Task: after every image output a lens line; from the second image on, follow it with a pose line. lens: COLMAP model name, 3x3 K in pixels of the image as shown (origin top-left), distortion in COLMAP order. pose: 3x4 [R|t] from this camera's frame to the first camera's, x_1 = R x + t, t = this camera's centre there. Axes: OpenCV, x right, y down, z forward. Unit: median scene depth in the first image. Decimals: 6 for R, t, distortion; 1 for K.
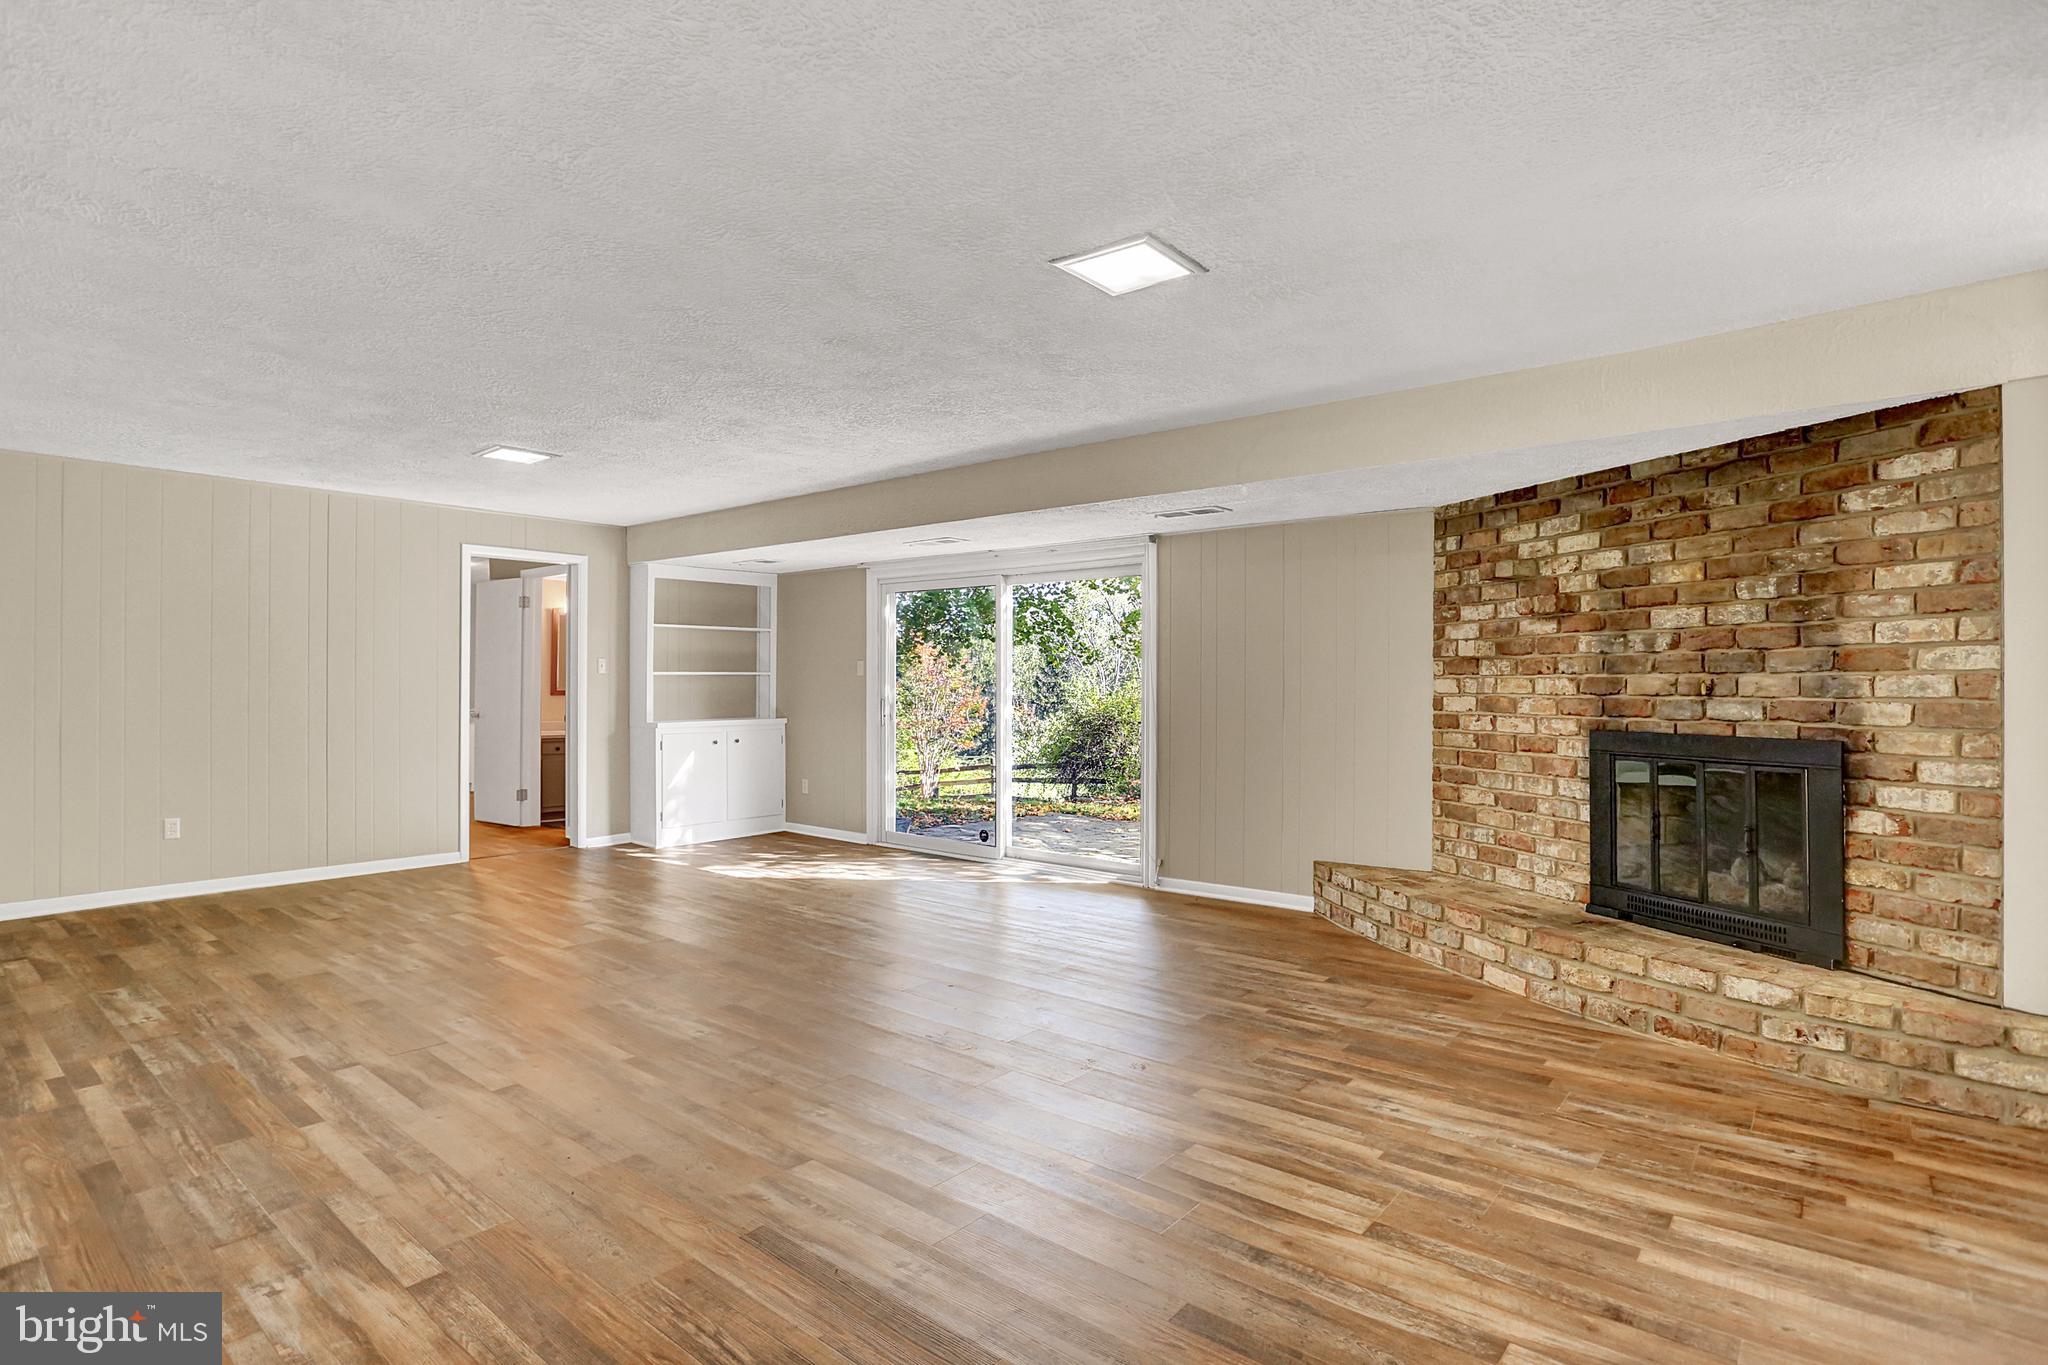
lens RADIAL K [[1025.5, 0, 1055.3], [0, 1025.5, 681.0], [0, 0, 1]] dist [-0.088465, 0.038687]
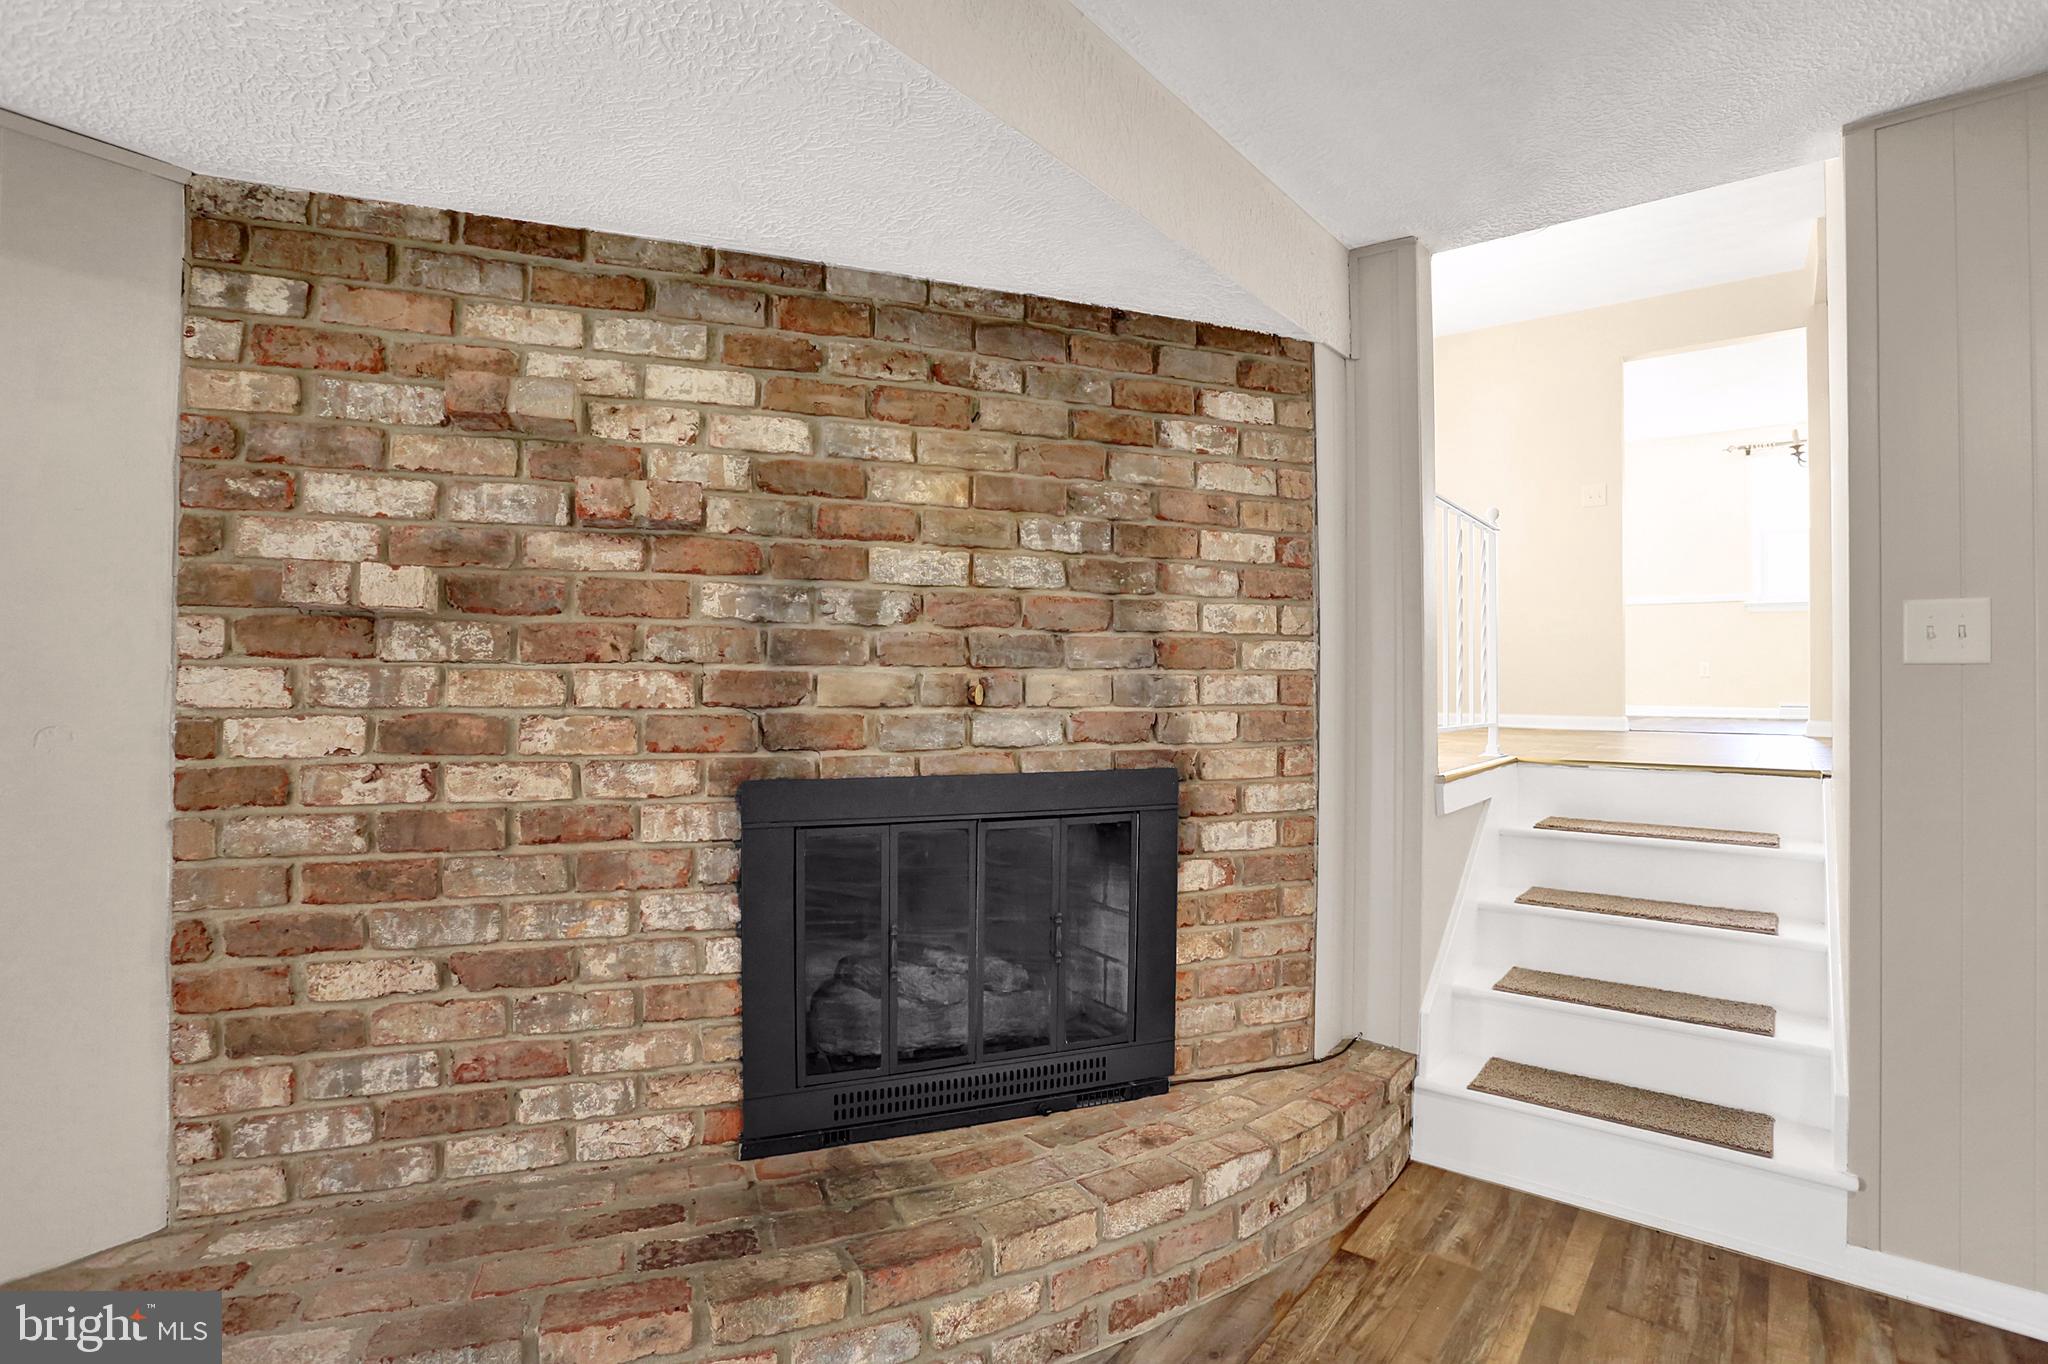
lens RADIAL K [[1005.9, 0, 1015.1], [0, 1005.9, 677.0], [0, 0, 1]] dist [-0.078544, 0.035288]
pose [[0.013014, 0.012643, 0.999835, 0.062220], [-0.005935, 0.999903, -0.012566, 0.004811], [-0.999898, -0.005770, 0.013088, 0.904698]]
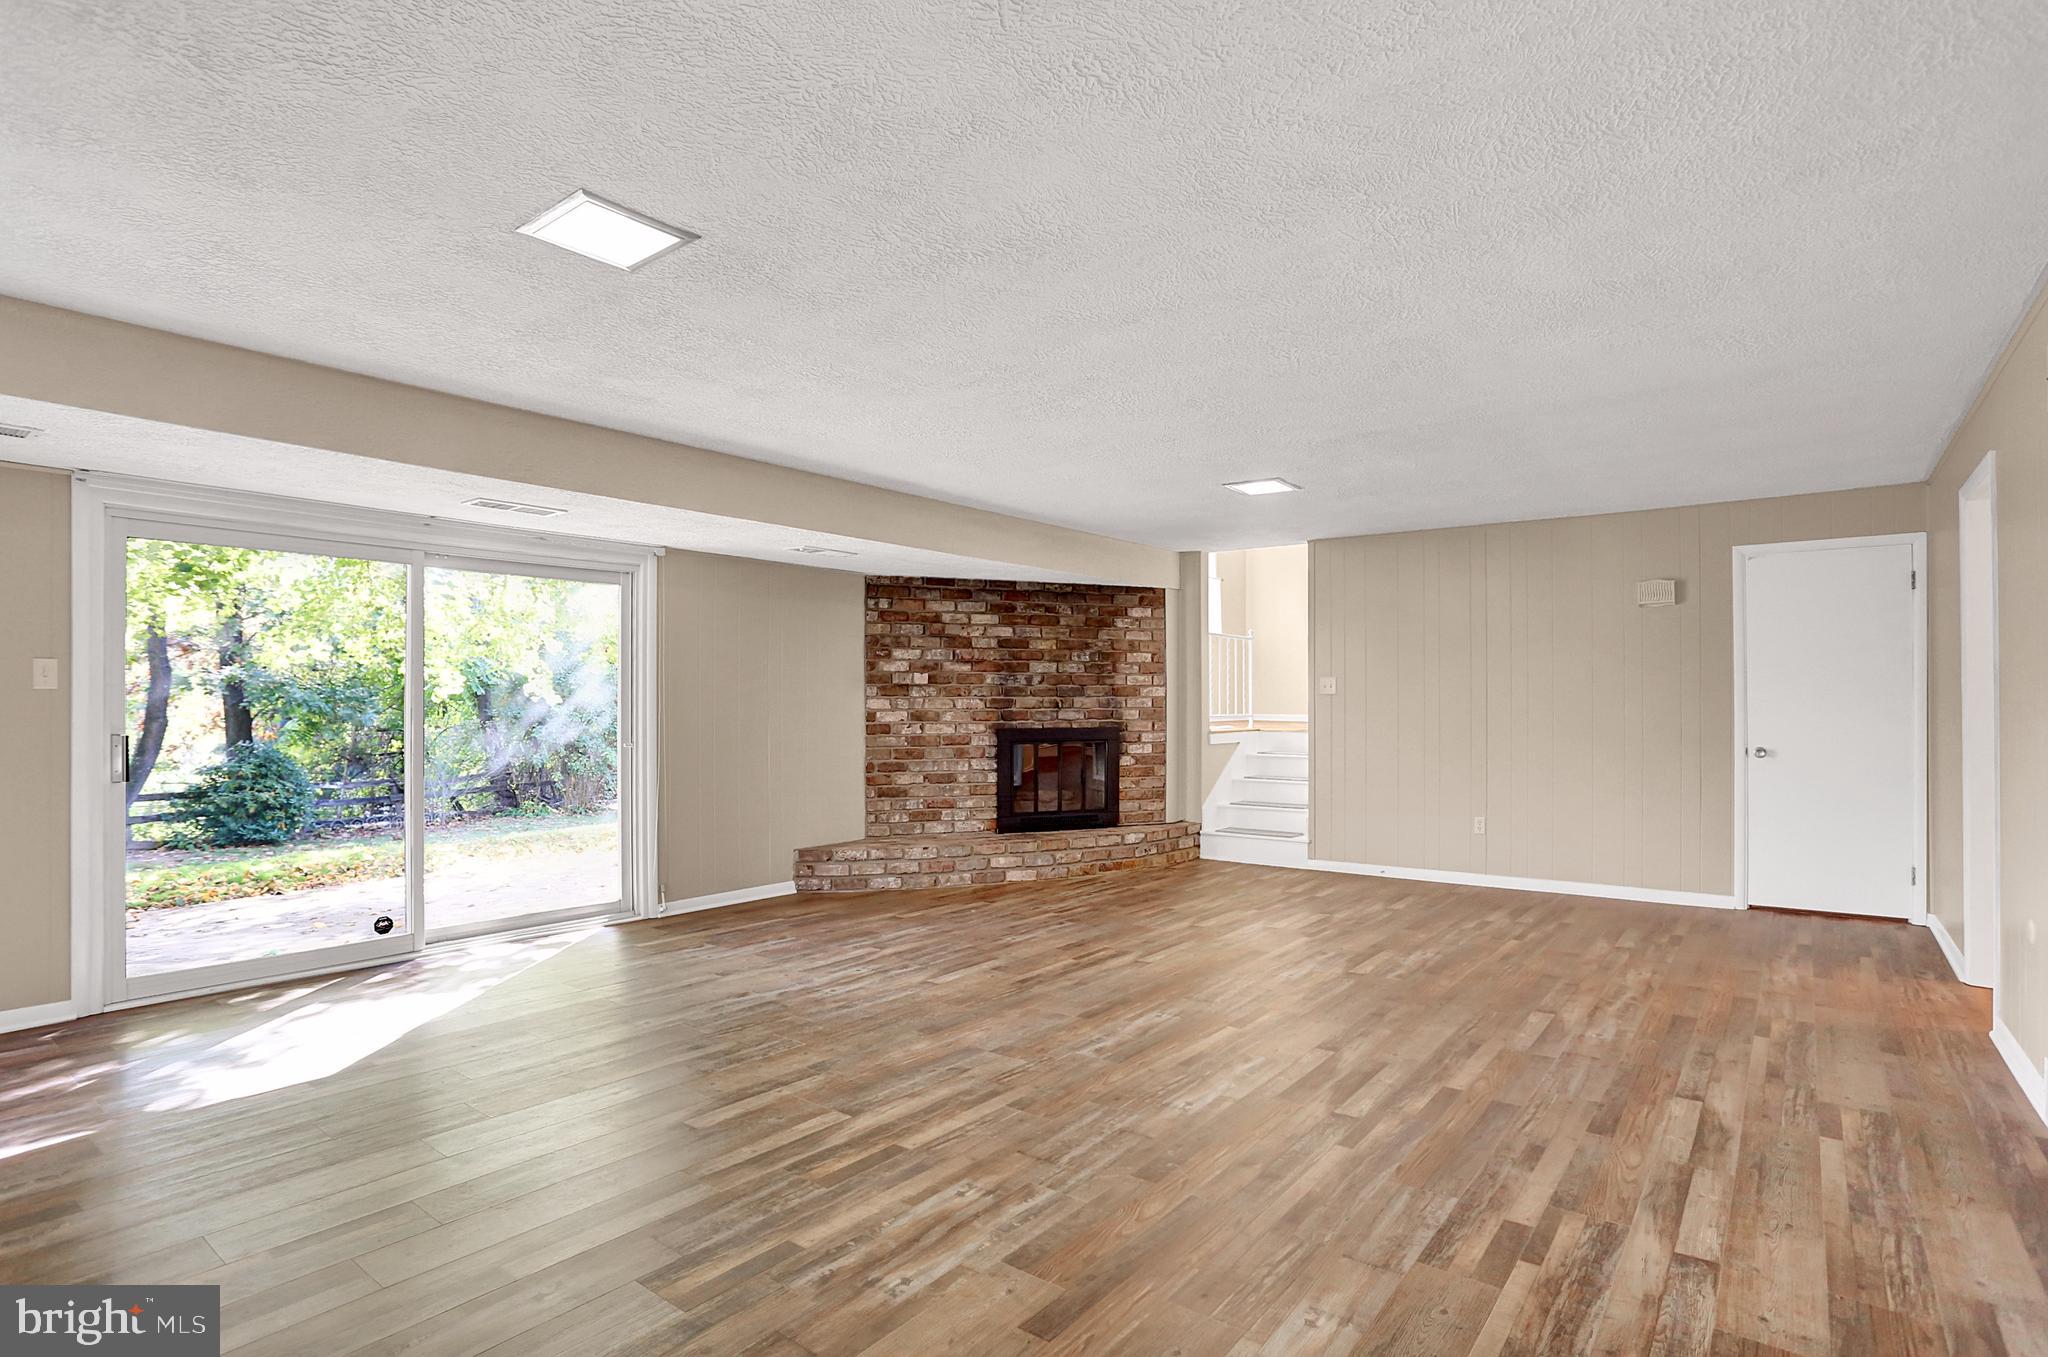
lens RADIAL K [[1013.0, 0, 1028.1], [0, 1013.0, 705.0], [0, 0, 1]] dist [-0.067614, 0.036049]
pose [[-0.008323, -0.002948, 0.999961, -1.277668], [-0.000004, 0.999996, 0.002948, 0.002579], [-0.999965, 0.000020, -0.008323, 1.007011]]
